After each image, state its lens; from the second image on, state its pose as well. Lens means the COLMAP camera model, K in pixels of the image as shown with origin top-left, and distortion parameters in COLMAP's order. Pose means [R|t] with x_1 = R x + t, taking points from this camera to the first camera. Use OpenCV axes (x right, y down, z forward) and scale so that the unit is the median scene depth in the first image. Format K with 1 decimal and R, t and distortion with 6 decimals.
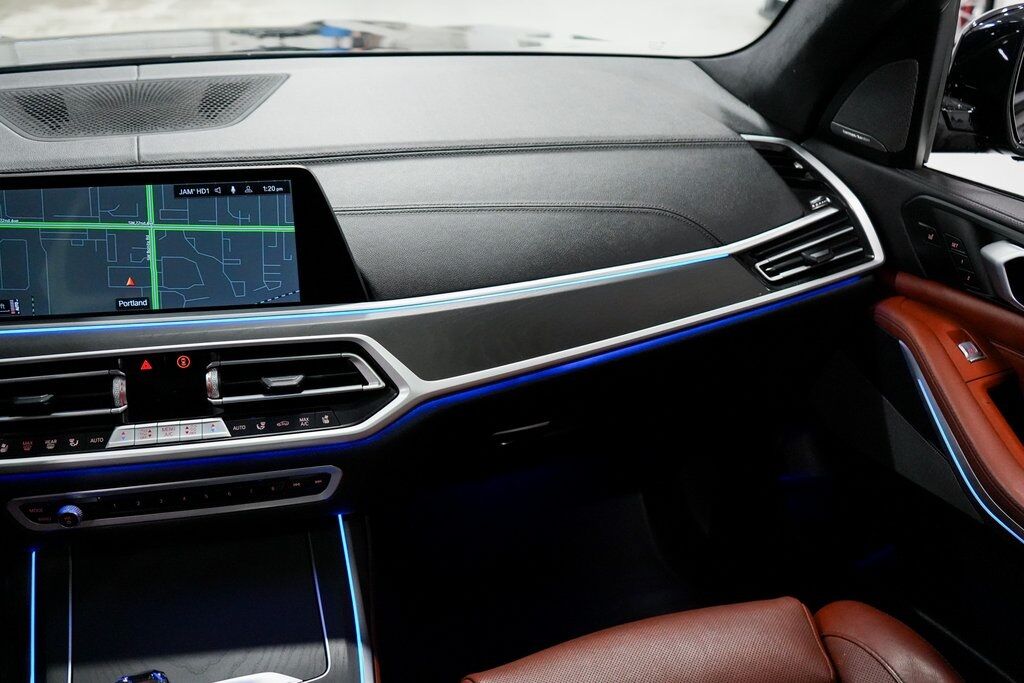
lens RADIAL K [[947.8, 0, 517.9], [0, 947.8, 346.9], [0, 0, 1]] dist [0.004727, 0.000000]
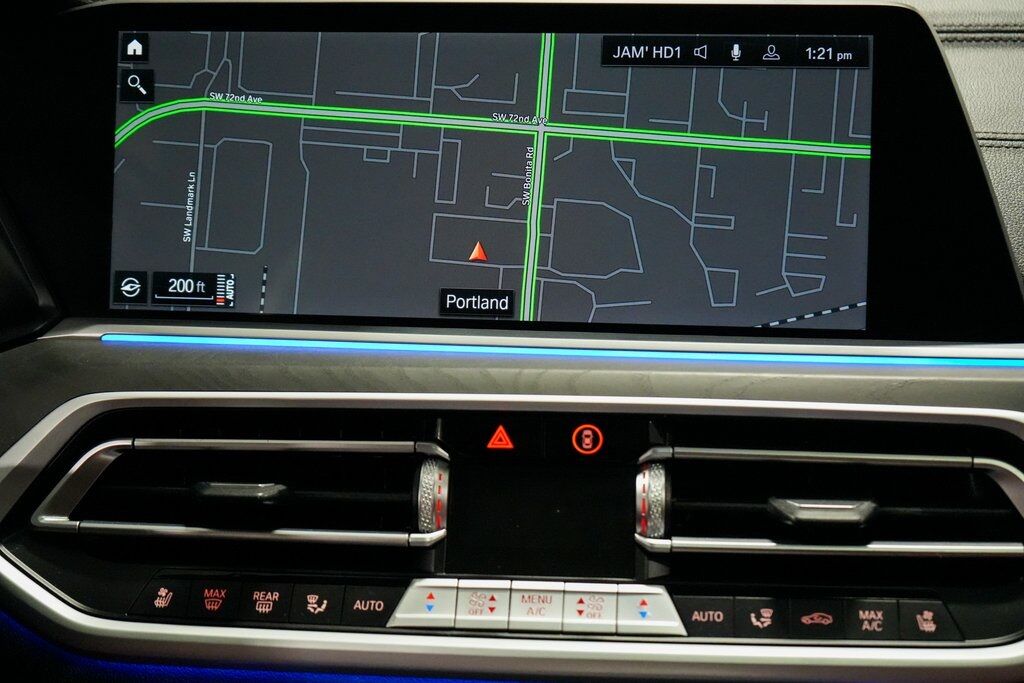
lens RADIAL K [[1673.7, 0, 513.0], [0, 1673.7, 347.7], [0, 0, 1]] dist [-0.055176, 0.000000]
pose [[0.962441, 0.062323, -0.264242, -0.192121], [-0.110619, 0.978861, -0.172033, 0.102440], [0.247935, 0.194801, 0.948989, 0.296768]]
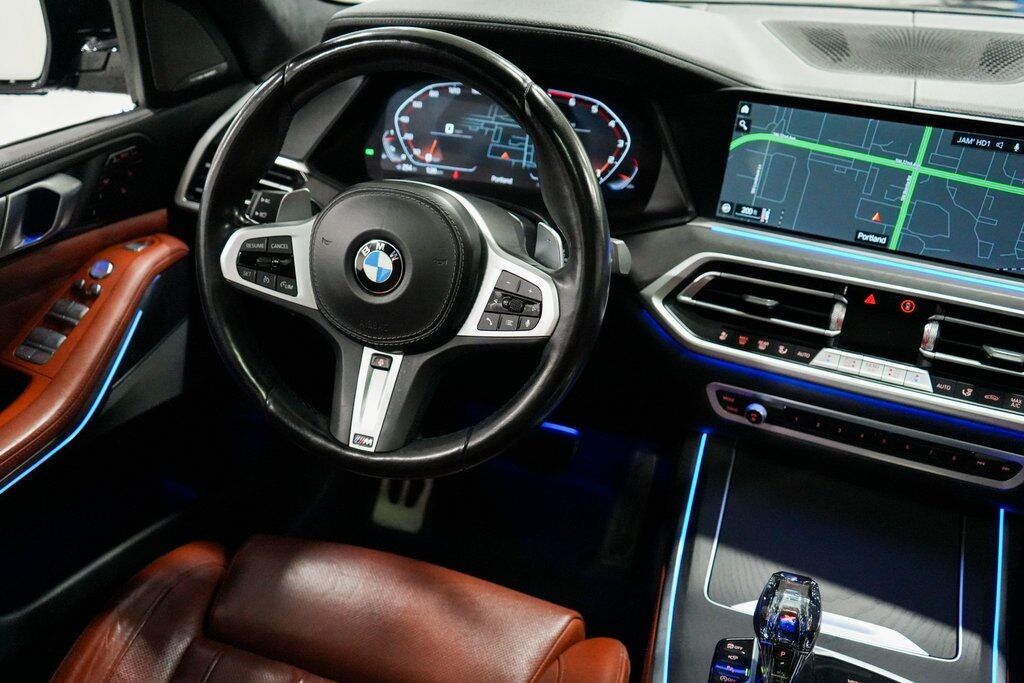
lens RADIAL K [[947.8, 0, 507.0], [0, 947.8, 345.4], [0, 0, 1]] dist [0.004727, 0.000000]
pose [[0.790384, 0.296721, -0.535956, -0.136082], [-0.281519, 0.952948, 0.112419, 0.060463], [0.544095, 0.062028, 0.836727, -0.061402]]
